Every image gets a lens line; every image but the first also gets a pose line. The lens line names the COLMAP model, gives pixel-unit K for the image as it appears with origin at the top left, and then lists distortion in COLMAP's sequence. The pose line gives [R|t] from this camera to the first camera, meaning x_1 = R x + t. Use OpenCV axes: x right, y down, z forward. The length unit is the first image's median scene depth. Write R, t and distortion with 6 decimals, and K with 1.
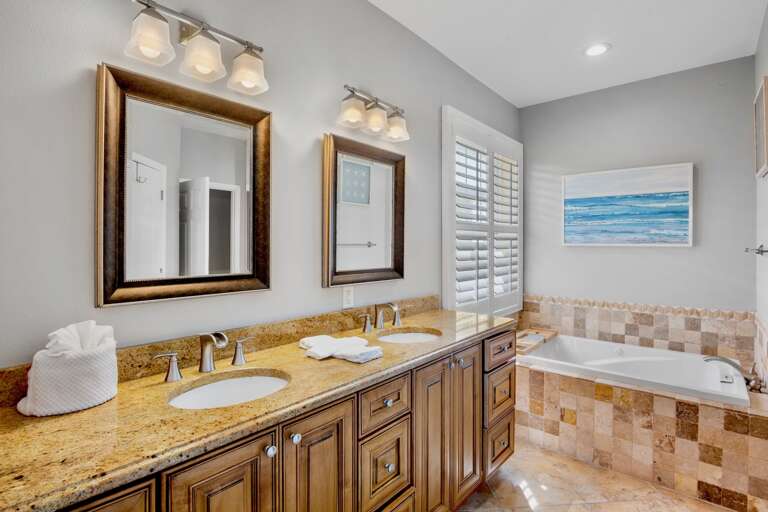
lens RADIAL K [[376.1, 0, 384.9], [0, 376.1, 247.8], [0, 0, 1]] dist [-0.013789, -0.002615]
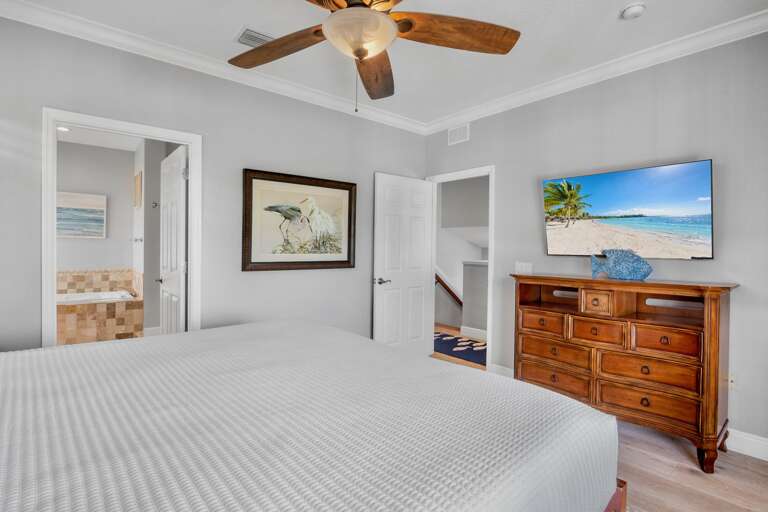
lens RADIAL K [[376.1, 0, 384.1], [0, 376.1, 250.0], [0, 0, 1]] dist [-0.013789, -0.002615]
pose [[0.163074, -0.003540, 0.986607, -0.886602], [-0.013709, 0.999889, 0.005853, 0.026637], [-0.986519, -0.014480, 0.163007, -0.784067]]
